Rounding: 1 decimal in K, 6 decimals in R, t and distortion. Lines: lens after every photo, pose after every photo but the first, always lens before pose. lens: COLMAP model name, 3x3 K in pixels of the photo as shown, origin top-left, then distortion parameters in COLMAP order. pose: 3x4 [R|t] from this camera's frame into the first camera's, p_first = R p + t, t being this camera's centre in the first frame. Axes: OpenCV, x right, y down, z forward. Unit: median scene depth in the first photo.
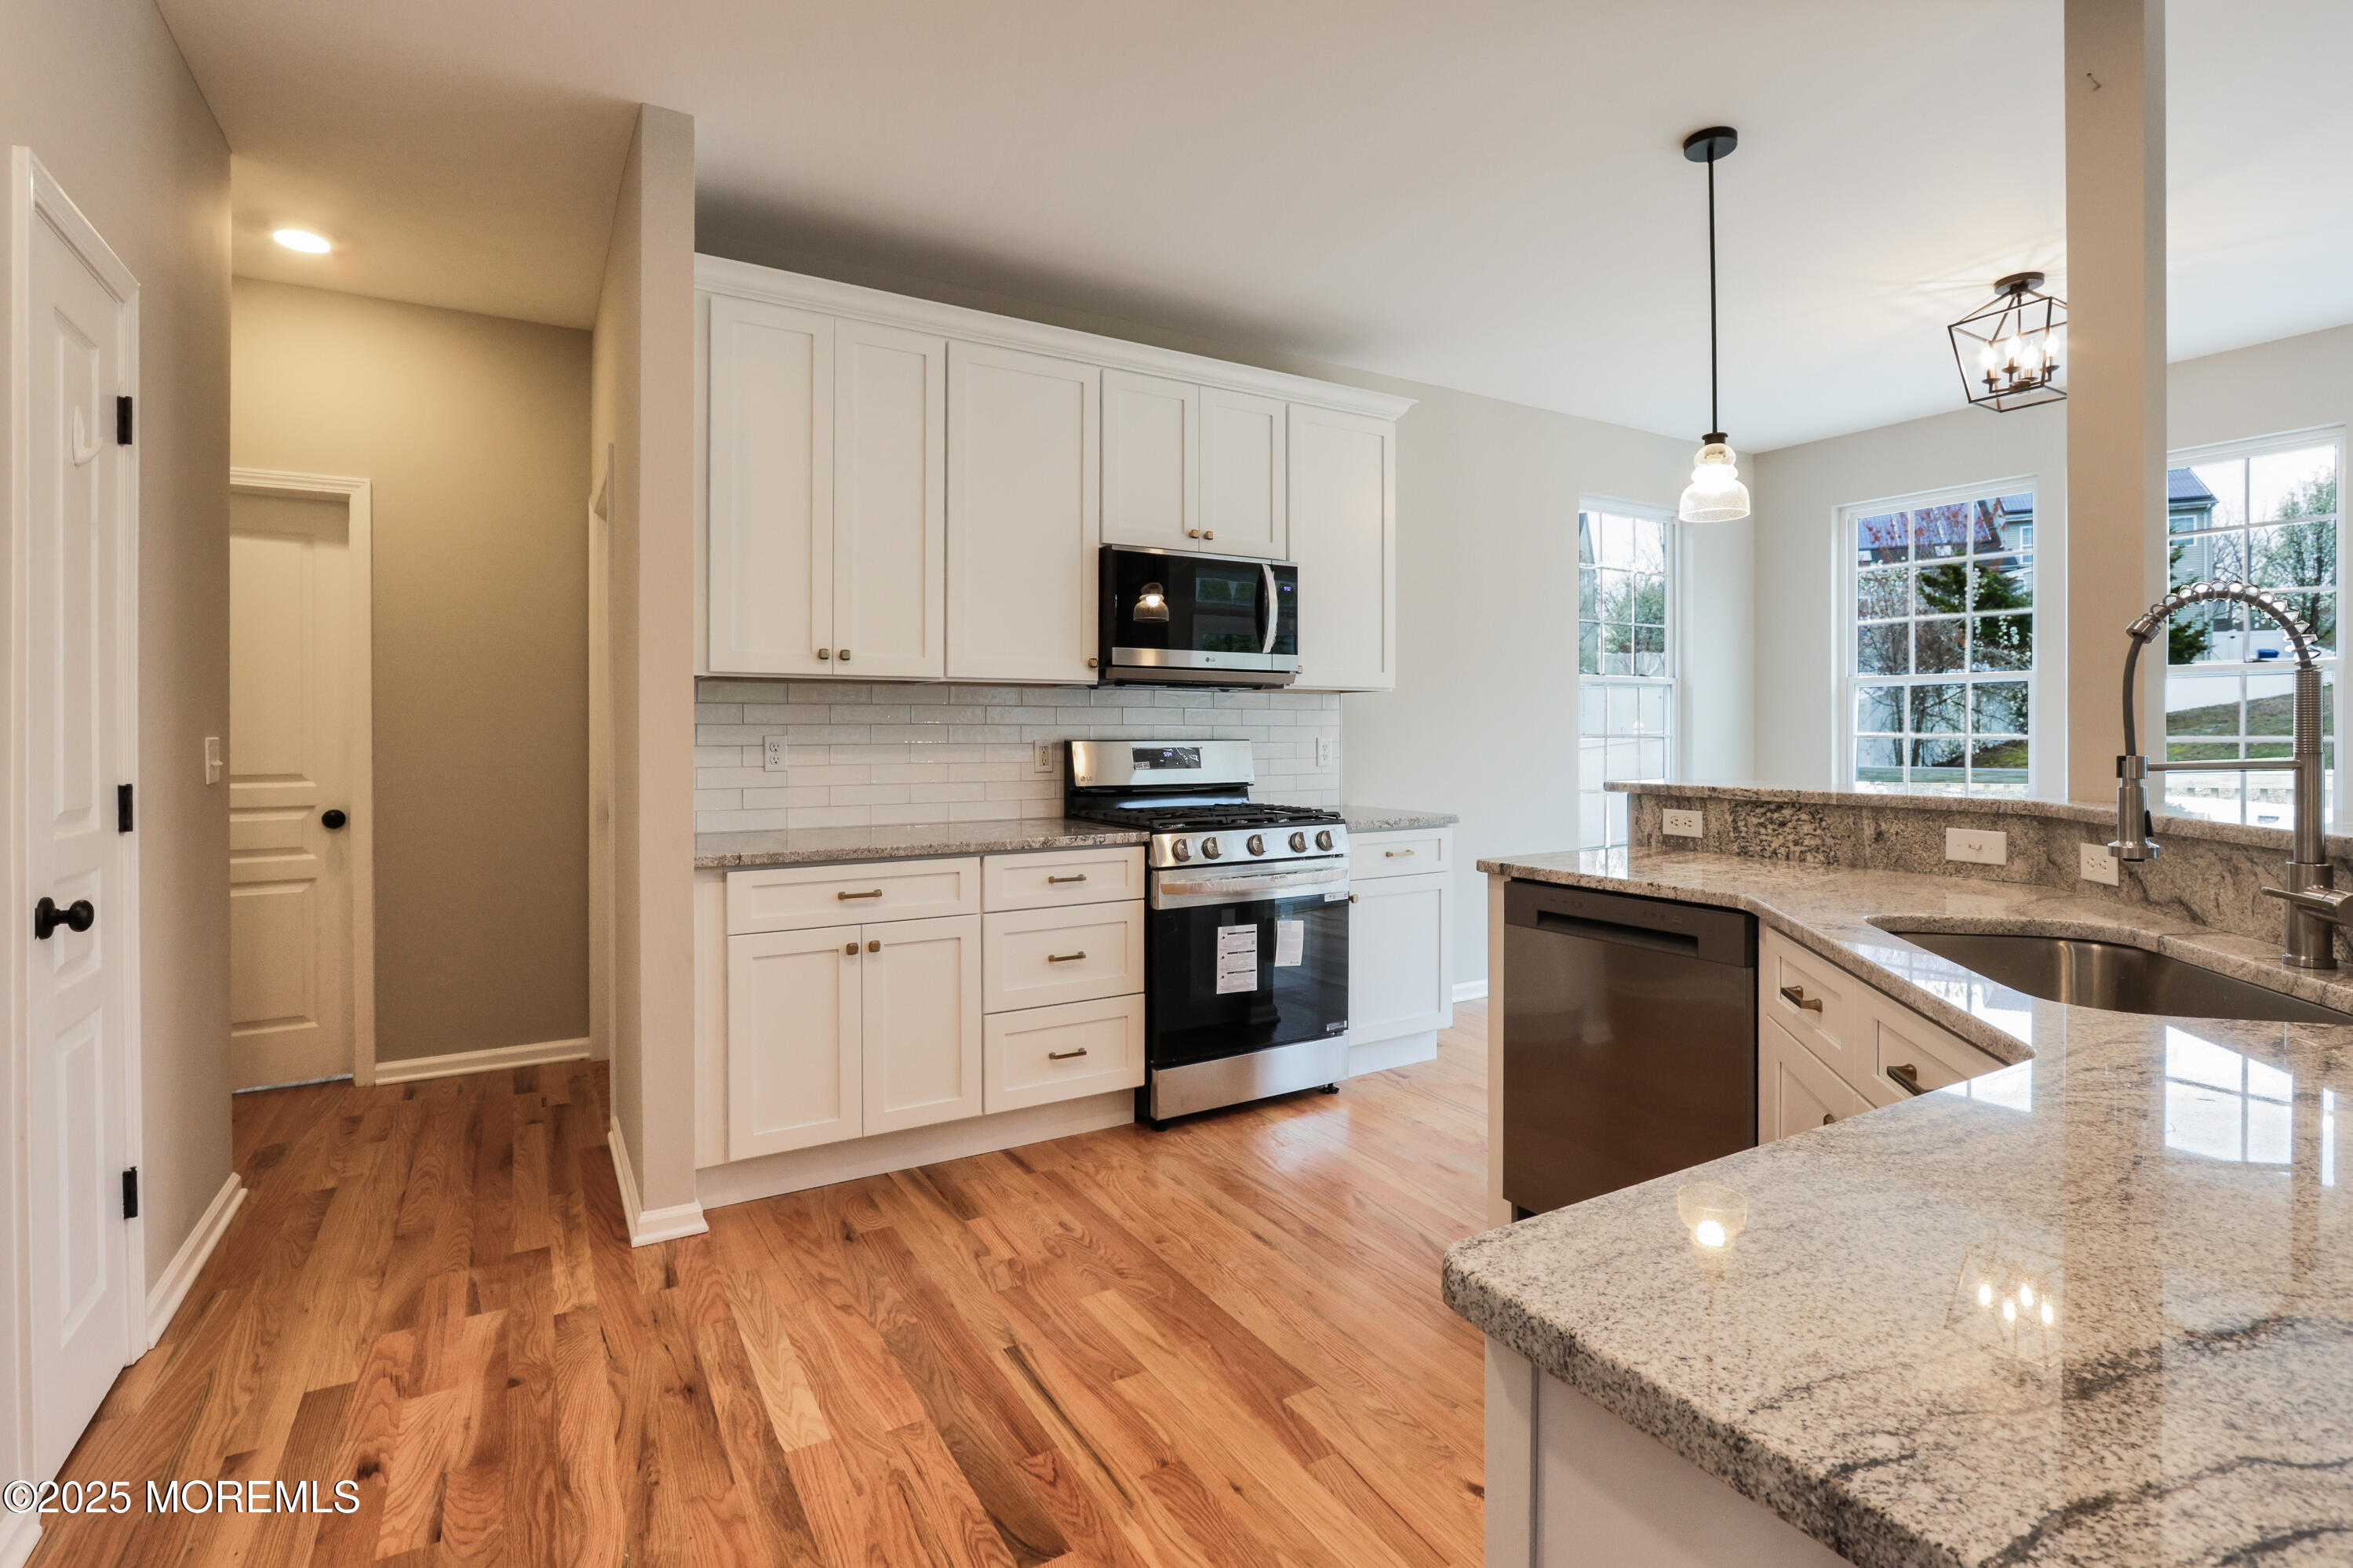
lens RADIAL K [[1096.6, 0, 1165.0], [0, 1096.6, 734.8], [0, 0, 1]] dist [-0.004429, -0.000131]
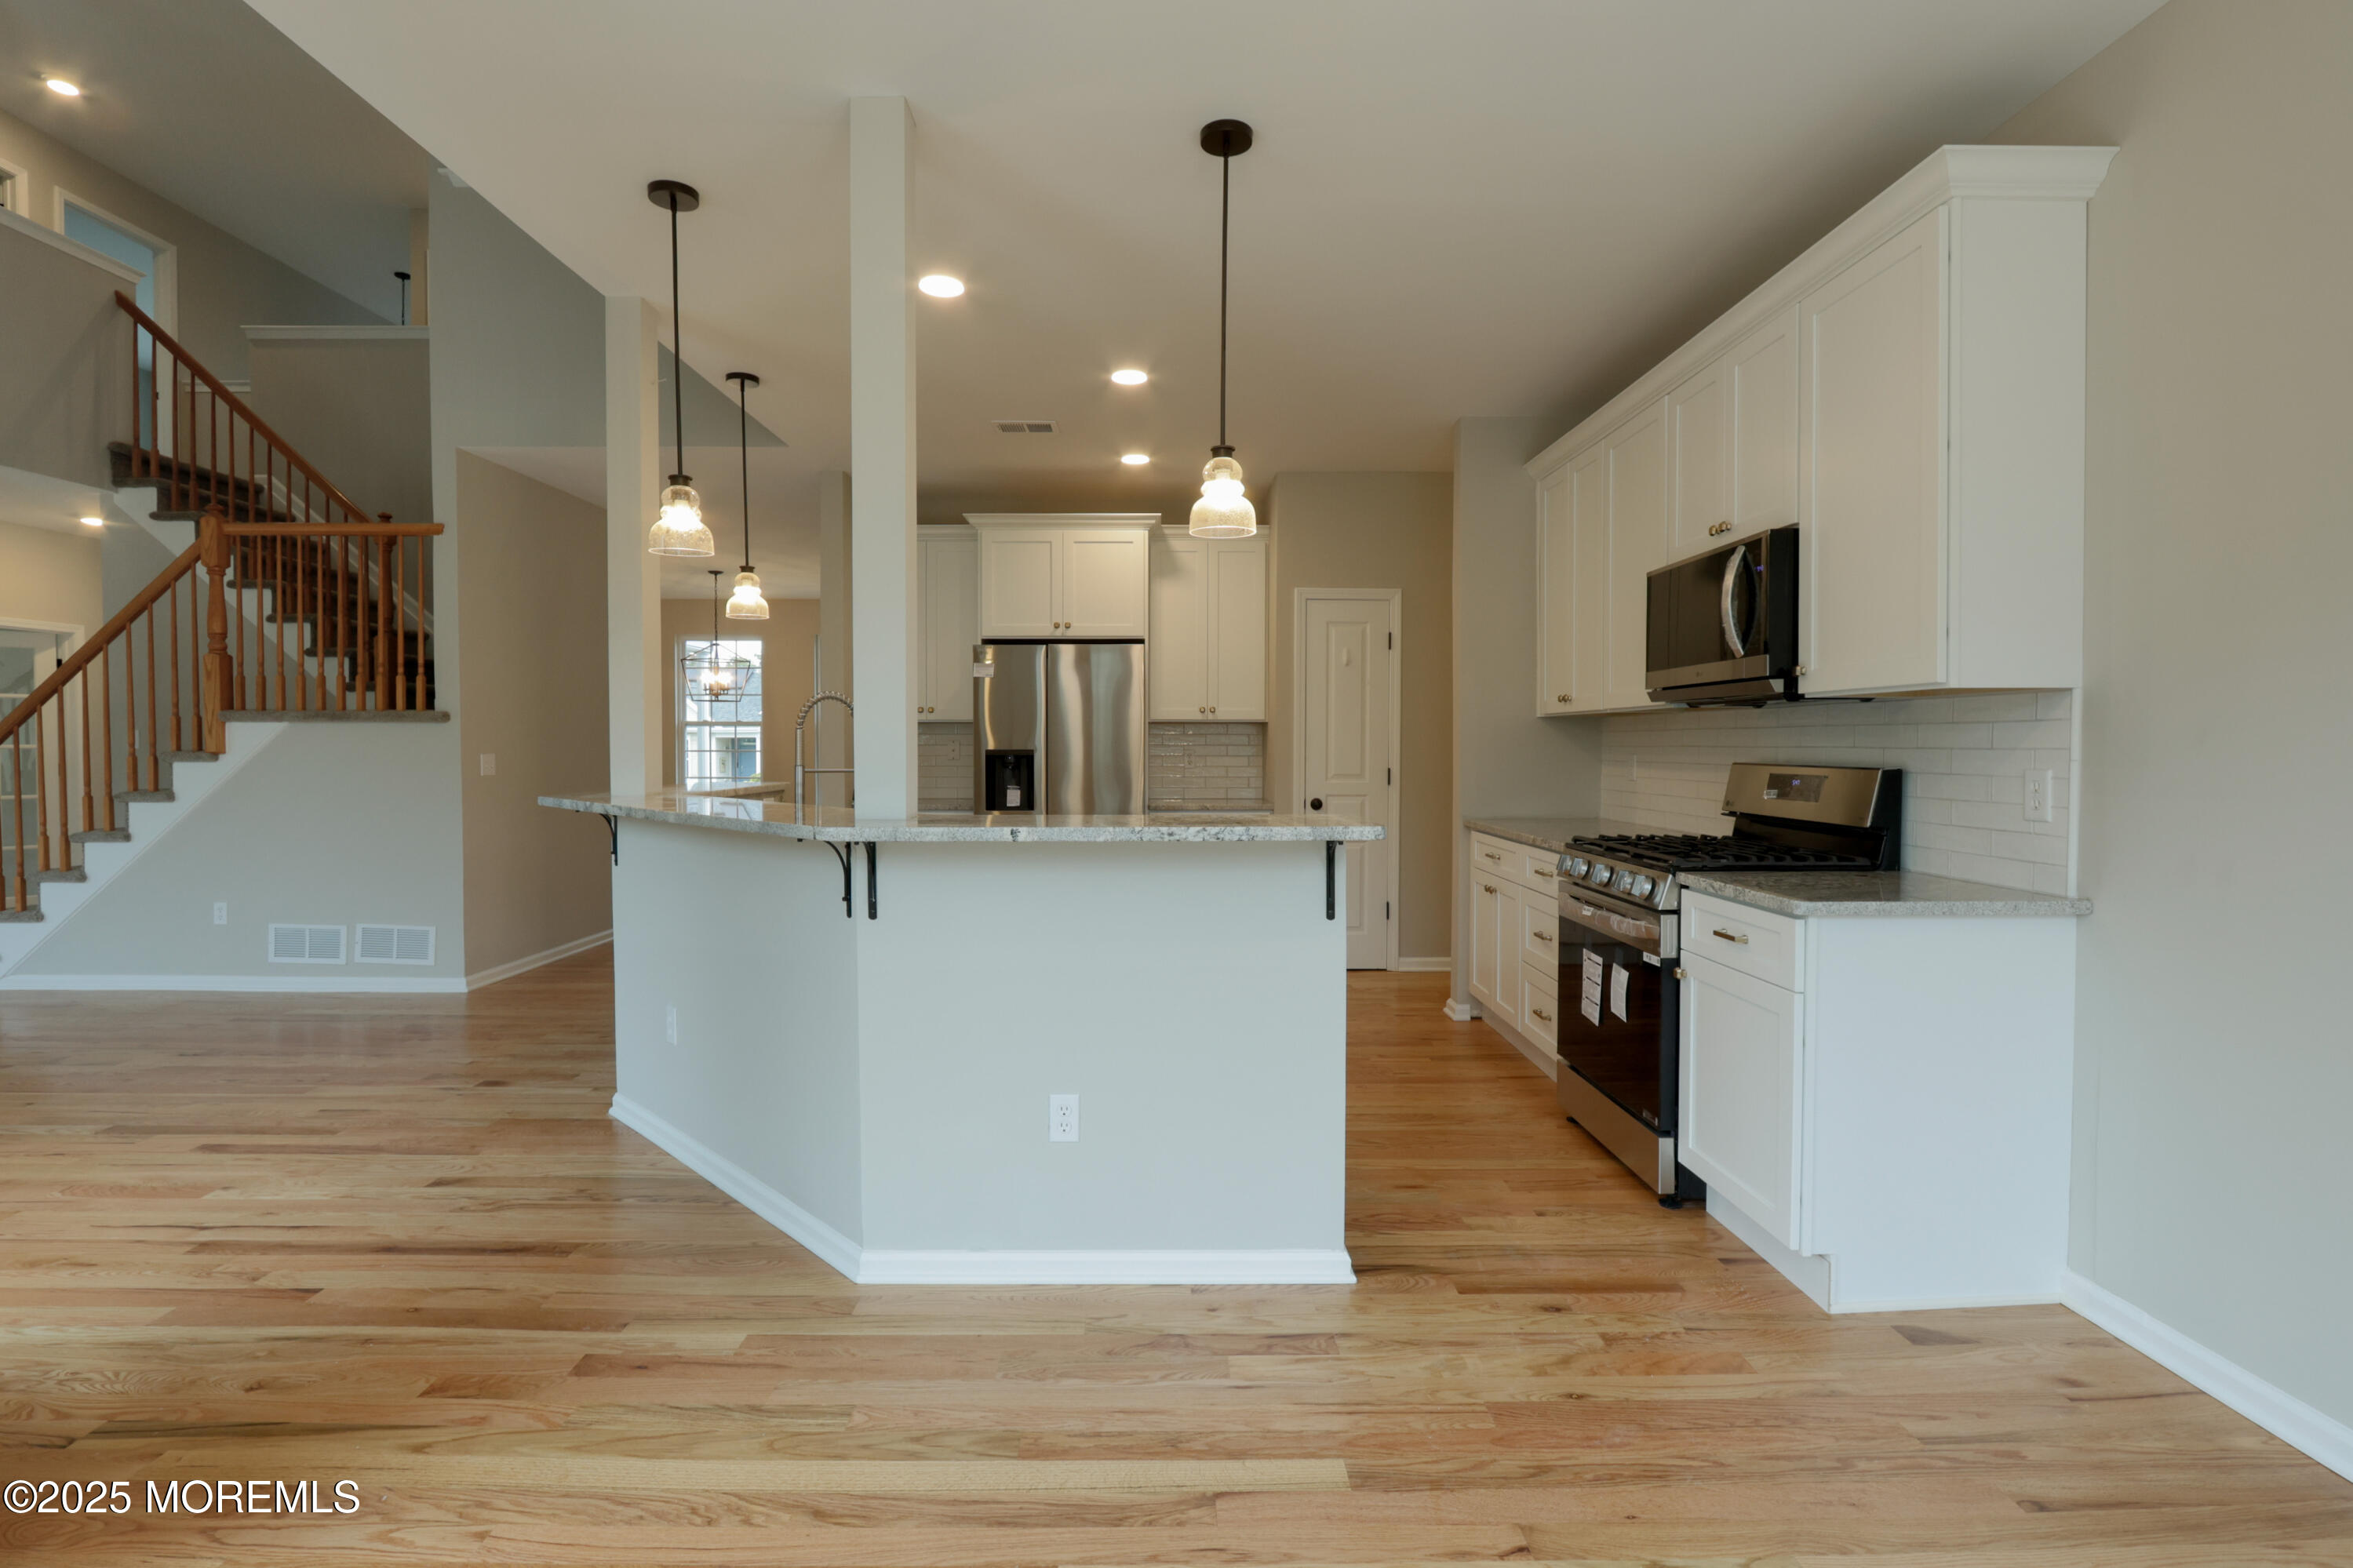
lens RADIAL K [[1086.5, 0, 1163.5], [0, 1086.5, 770.2], [0, 0, 1]] dist [-0.016740, 0.000834]
pose [[-0.500575, 0.023192, -0.865382, 1.320125], [0.000447, 0.999648, 0.026532, -0.017030], [0.865693, 0.012895, -0.500409, 1.397936]]
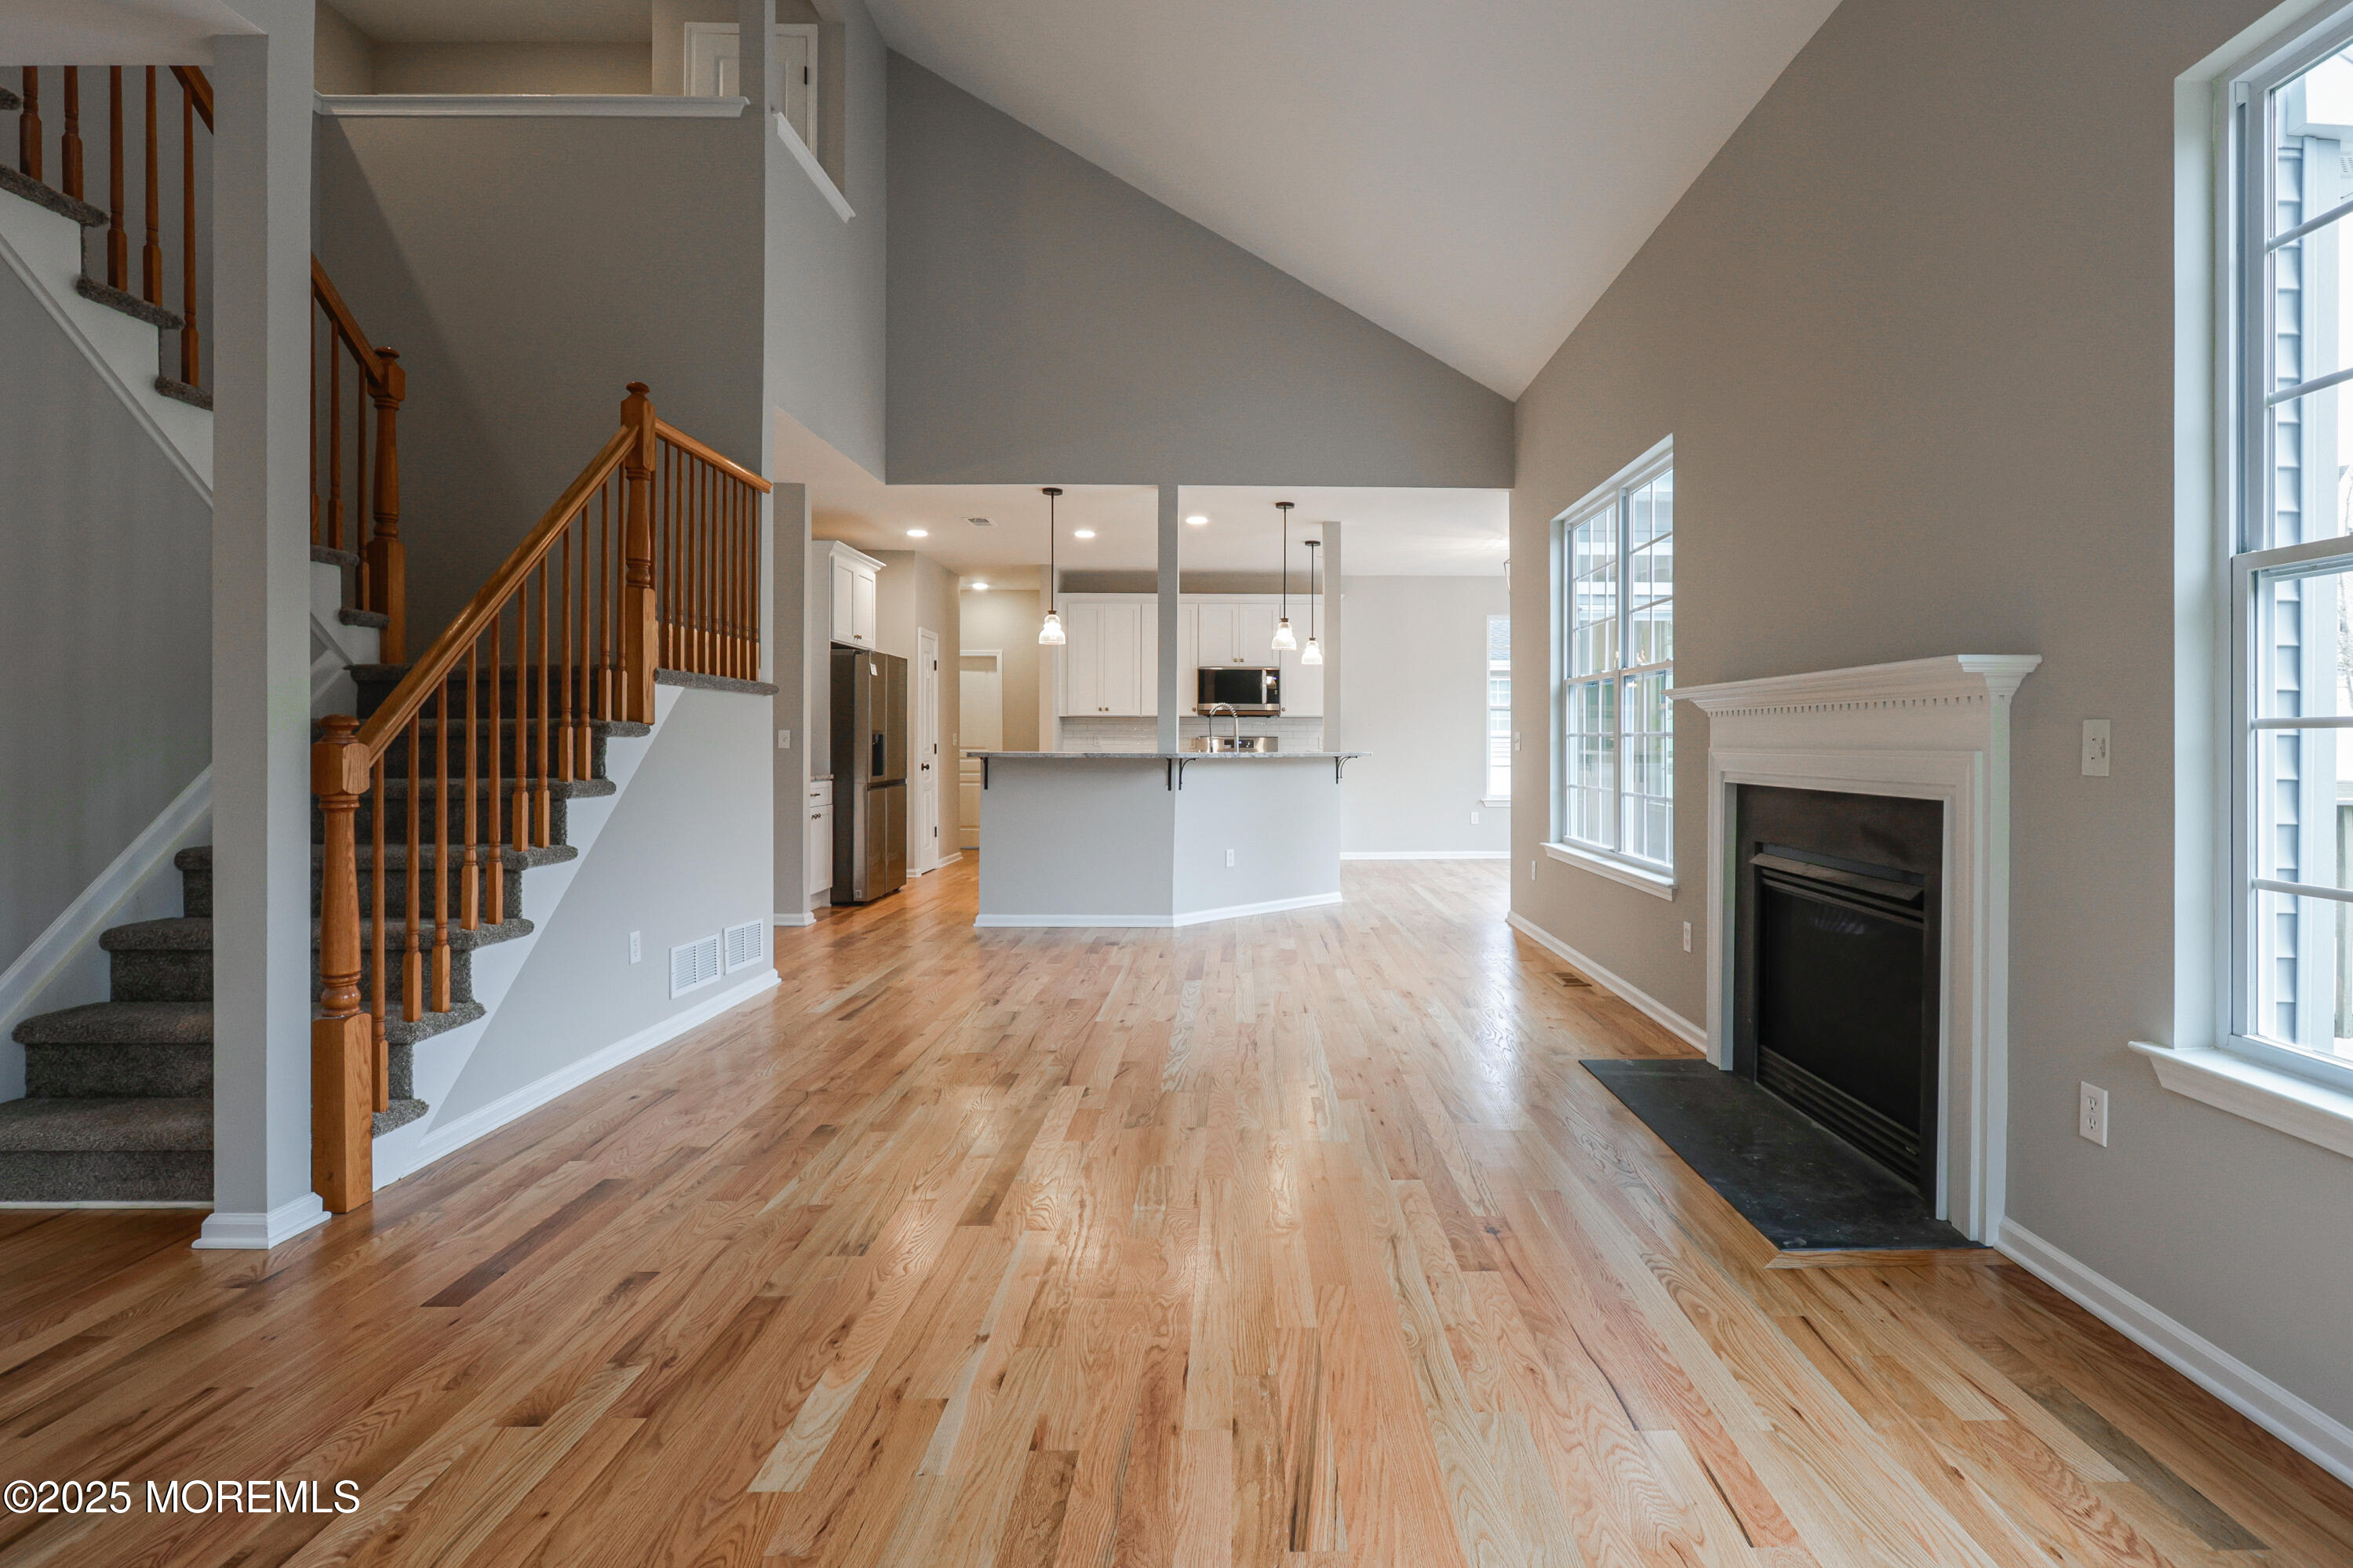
lens RADIAL K [[1138.0, 0, 1252.5], [0, 1138.0, 743.6], [0, 0, 1]] dist [-0.006904, -0.000699]
pose [[0.869171, 0.005385, -0.494483, 1.917445], [-0.004538, 0.999985, 0.002912, 0.018295], [0.494491, -0.000287, 0.869183, -1.864708]]
